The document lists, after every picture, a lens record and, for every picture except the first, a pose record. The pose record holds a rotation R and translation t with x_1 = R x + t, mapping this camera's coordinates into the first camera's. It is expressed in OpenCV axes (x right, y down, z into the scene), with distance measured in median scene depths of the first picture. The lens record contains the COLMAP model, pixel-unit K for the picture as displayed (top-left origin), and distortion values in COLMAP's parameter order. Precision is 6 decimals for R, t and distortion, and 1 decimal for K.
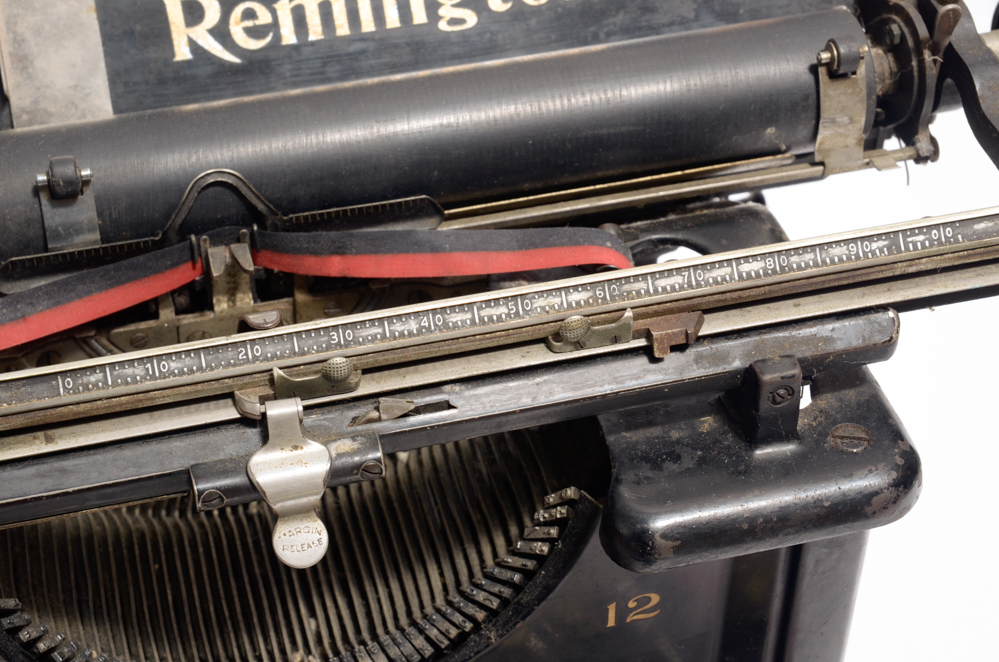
lens RADIAL K [[1929.3, 0, 471.9], [0, 1929.3, 356.8], [0, 0, 1]] dist [0.056827, 0.390017]
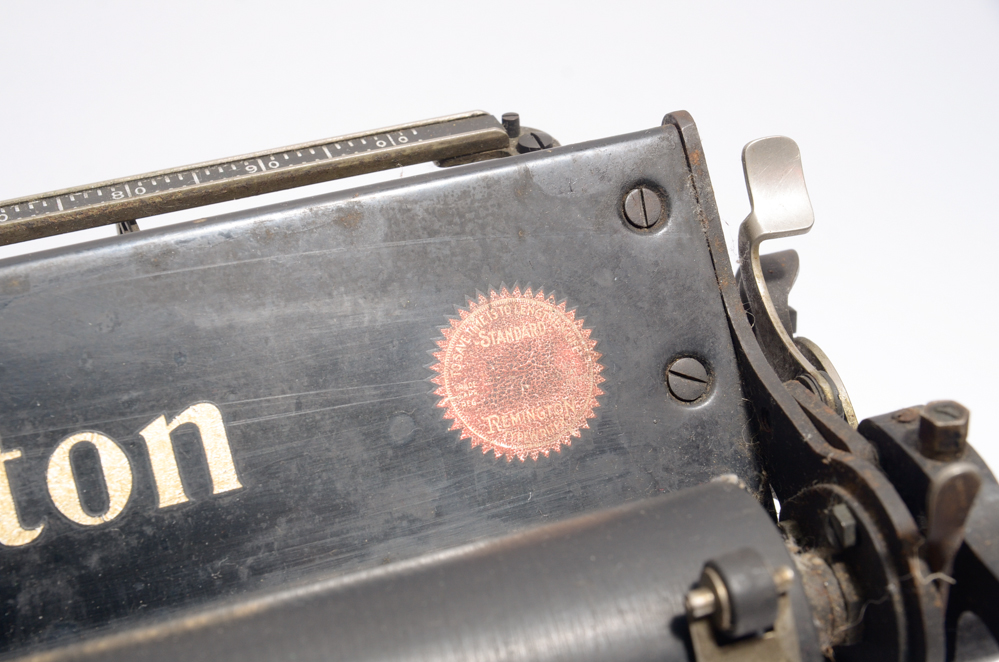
lens RADIAL K [[1818.0, 0, 480.9], [0, 1818.0, 351.3], [0, 0, 1]] dist [-0.062437, 0.139512]
pose [[0.995650, -0.086820, 0.033826, 0.121519], [0.091806, 0.976116, -0.196901, -0.132355], [-0.015923, 0.199150, 0.979840, 0.573932]]
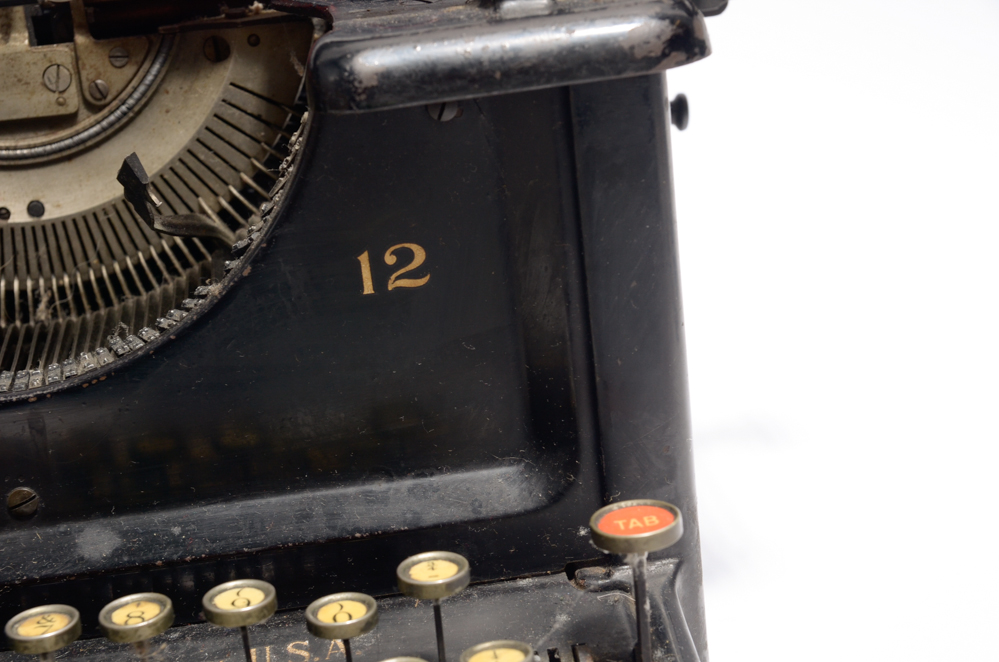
lens RADIAL K [[1894.9, 0, 474.2], [0, 1894.9, 353.4], [0, 0, 1]] dist [0.013686, 0.275234]
pose [[0.984743, -0.048467, -0.167131, 0.233075], [-0.021942, 0.918182, -0.395550, 0.448495], [0.172628, 0.393183, 0.903110, 0.271047]]
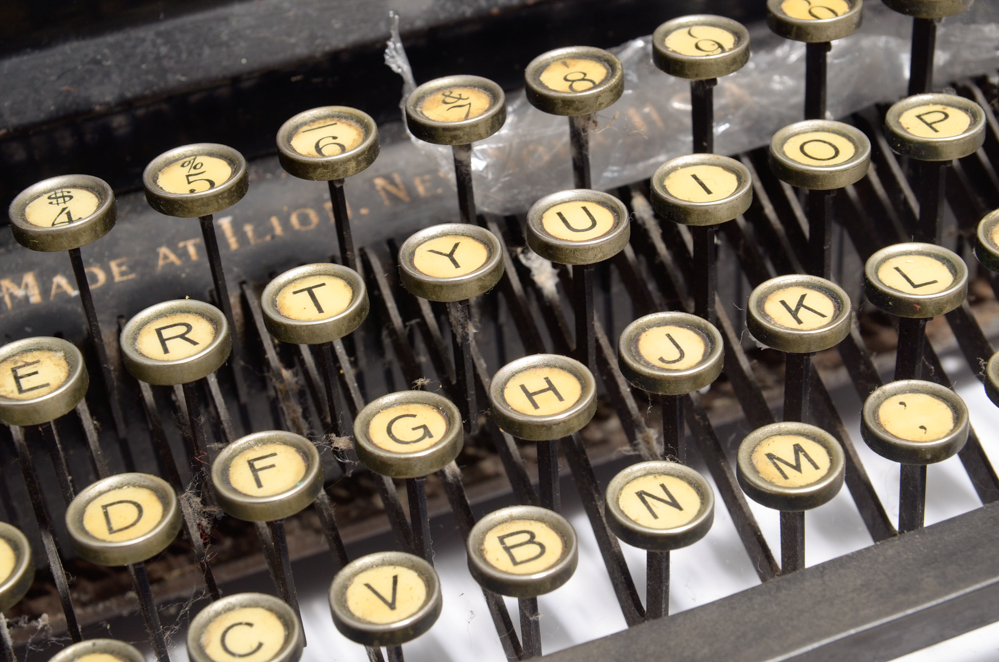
lens RADIAL K [[1818.0, 0, 480.9], [0, 1818.0, 351.3], [0, 0, 1]] dist [-0.062437, 0.139512]
pose [[0.990141, -0.135636, 0.034970, -0.061864], [0.138407, 0.985768, -0.095421, 0.380664], [-0.021530, 0.099321, 0.994823, 0.433913]]
